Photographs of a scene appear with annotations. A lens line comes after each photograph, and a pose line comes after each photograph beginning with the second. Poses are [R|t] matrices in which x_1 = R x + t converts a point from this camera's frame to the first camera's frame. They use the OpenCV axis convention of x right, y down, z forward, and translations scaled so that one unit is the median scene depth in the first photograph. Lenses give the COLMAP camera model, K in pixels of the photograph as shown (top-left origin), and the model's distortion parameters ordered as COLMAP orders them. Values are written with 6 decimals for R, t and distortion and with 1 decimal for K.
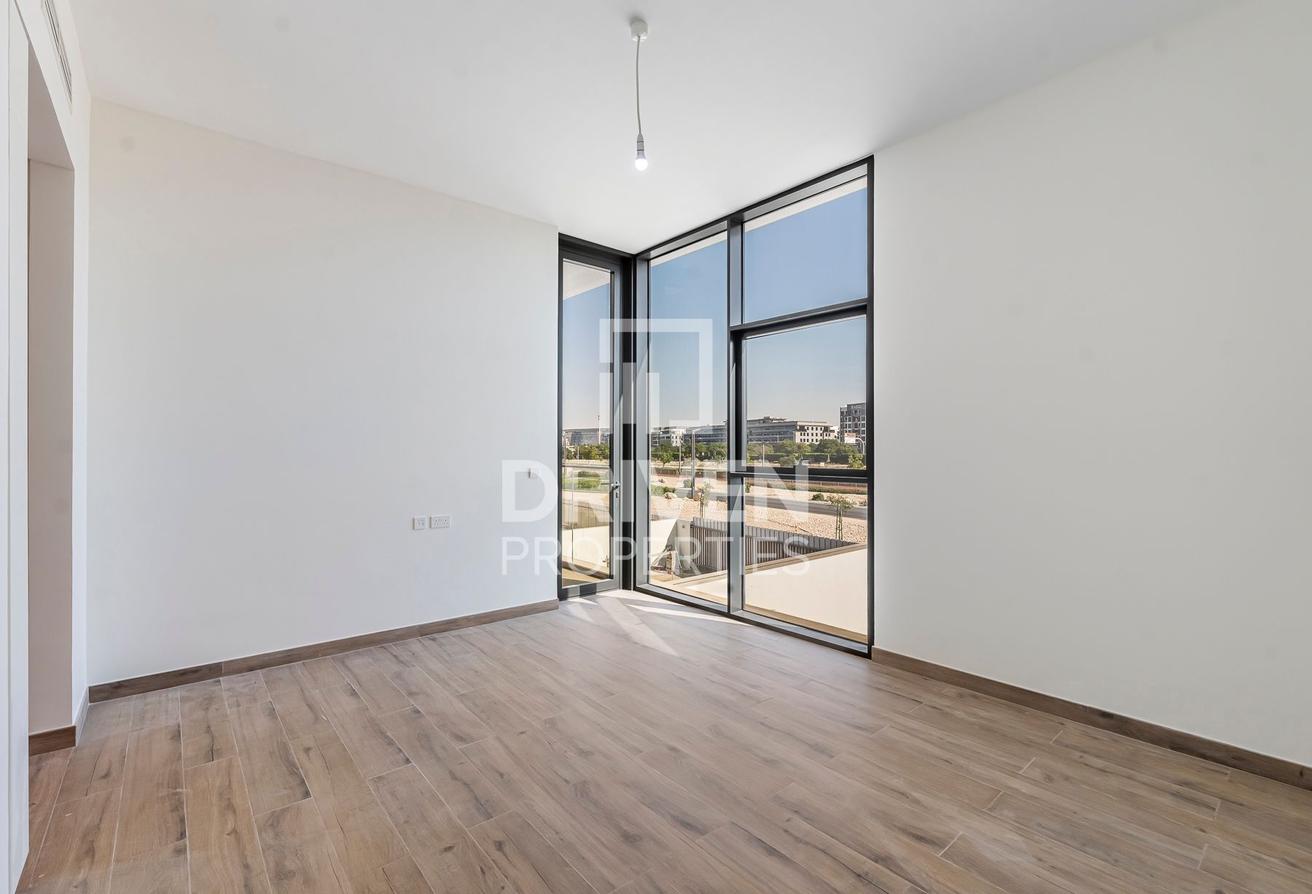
lens RADIAL K [[582.0, 0, 658.2], [0, 582.0, 449.1], [0, 0, 1]] dist [-0.001481, -0.000037]
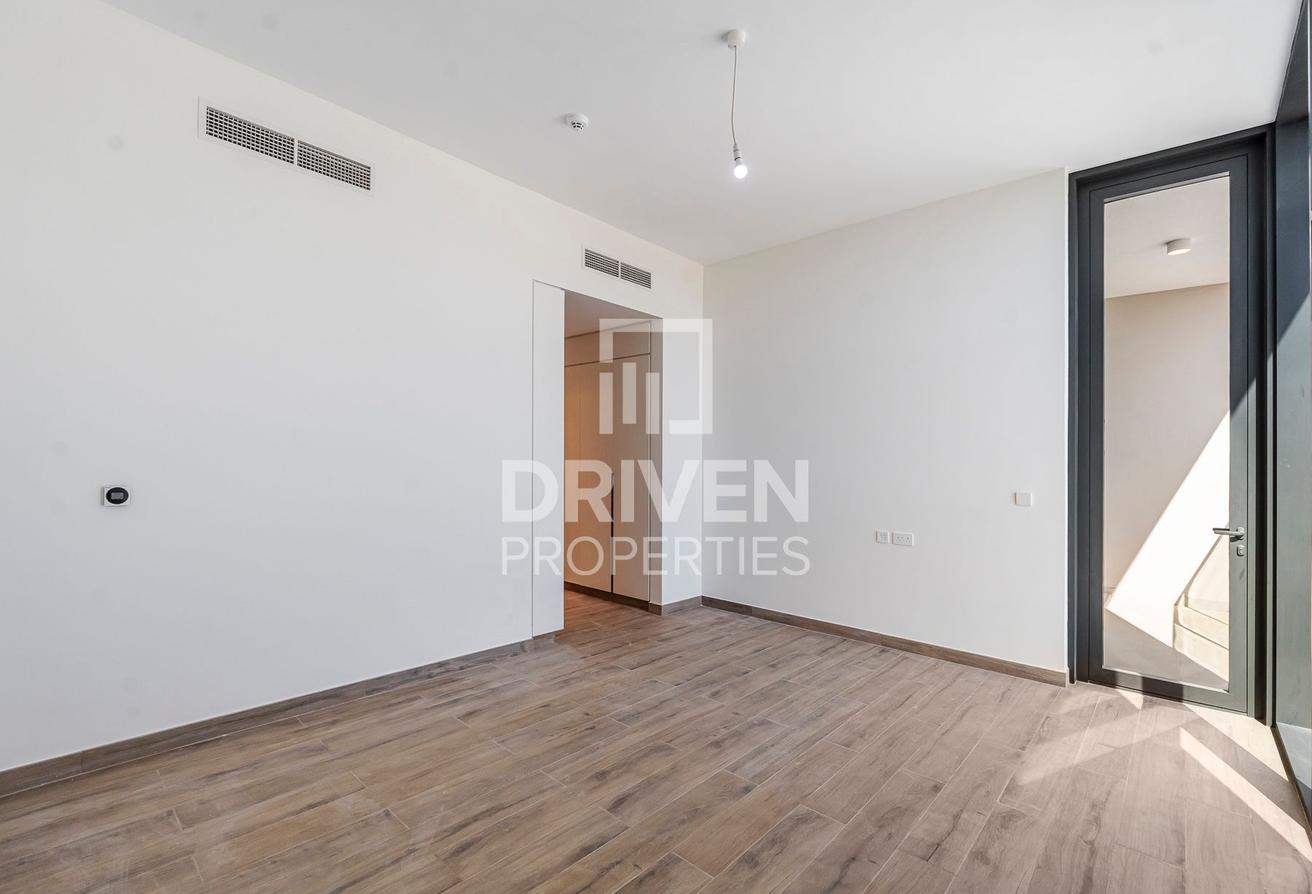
lens RADIAL K [[582.0, 0, 658.2], [0, 582.0, 449.1], [0, 0, 1]] dist [-0.001481, -0.000037]
pose [[0.123408, -0.021917, -0.992114, 0.786502], [-0.016302, 0.999576, -0.024110, -0.000530], [0.992222, 0.019149, 0.122998, 0.616988]]
